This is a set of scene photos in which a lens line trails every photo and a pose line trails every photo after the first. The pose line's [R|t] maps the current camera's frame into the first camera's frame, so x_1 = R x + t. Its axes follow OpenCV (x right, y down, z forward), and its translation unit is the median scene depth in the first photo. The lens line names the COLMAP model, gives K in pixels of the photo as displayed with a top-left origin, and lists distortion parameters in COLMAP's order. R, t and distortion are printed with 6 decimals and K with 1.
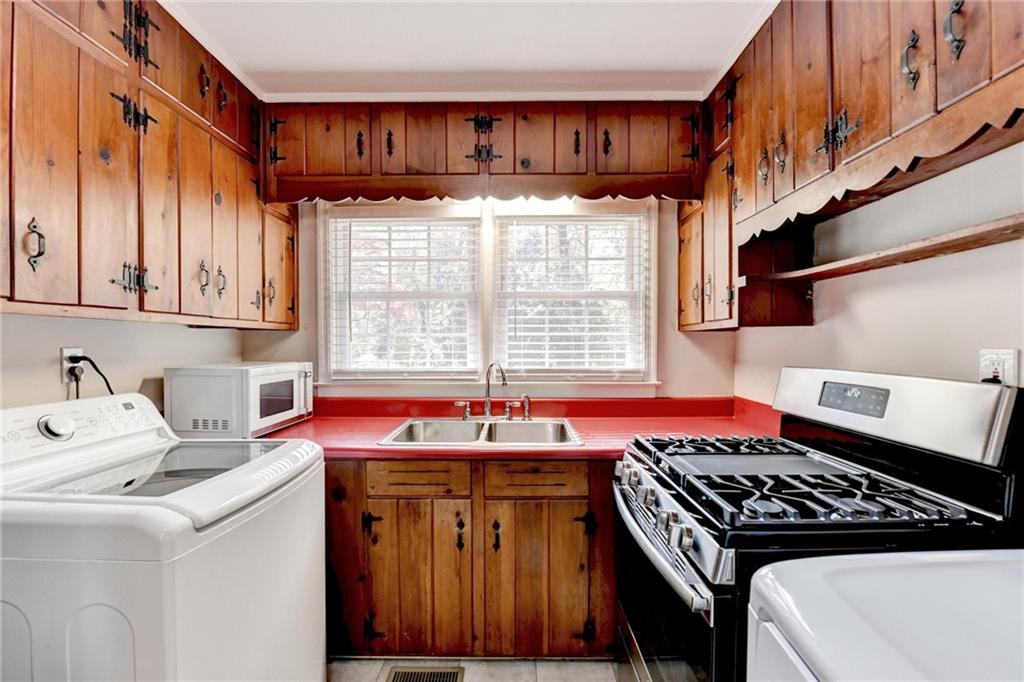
lens RADIAL K [[420.3, 0, 513.3], [0, 420.3, 346.8], [0, 0, 1]] dist [-0.012890, -0.002393]
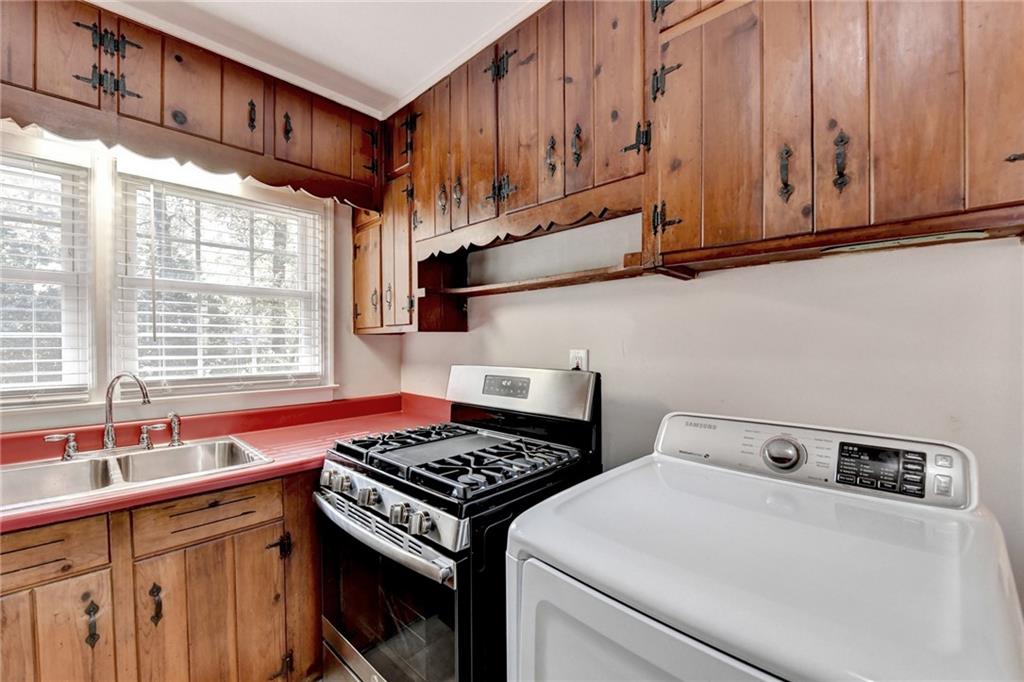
lens RADIAL K [[420.3, 0, 492.4], [0, 420.3, 349.6], [0, 0, 1]] dist [-0.012890, -0.002393]
pose [[0.699292, -0.011965, 0.714736, -0.142586], [0.008954, 0.999928, 0.007978, -0.006031], [-0.714780, 0.000821, 0.699349, 0.048119]]
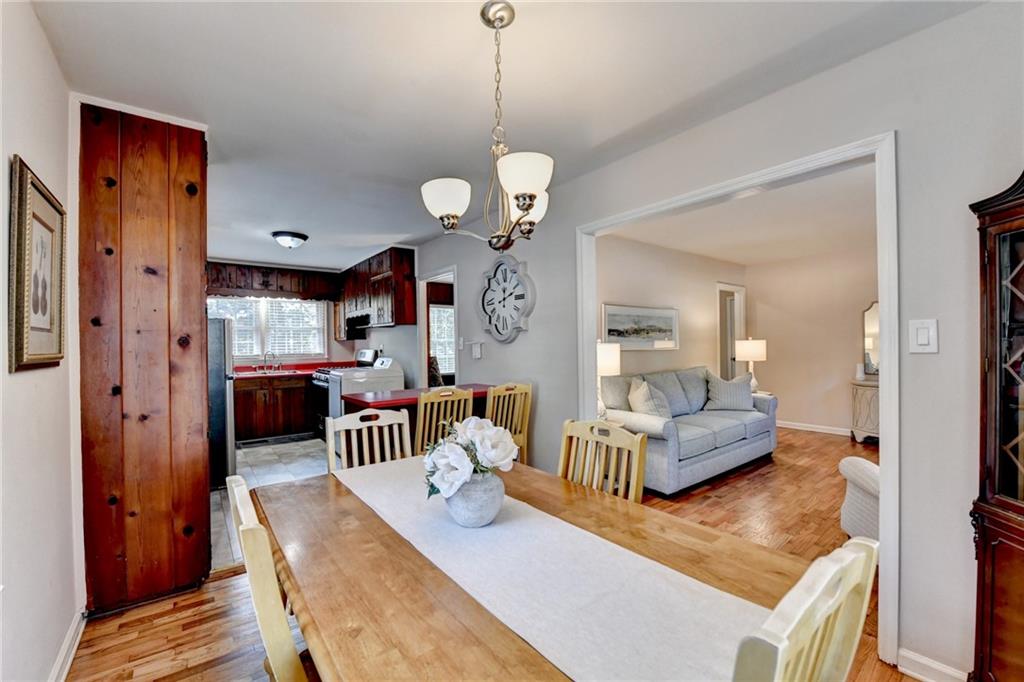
lens RADIAL K [[420.3, 0, 513.4], [0, 420.3, 345.9], [0, 0, 1]] dist [-0.012890, -0.002393]
pose [[0.780957, -0.011764, 0.624474, -0.682124], [0.013043, 0.999912, 0.002525, 0.015936], [-0.624449, 0.006172, 0.781041, -3.008177]]
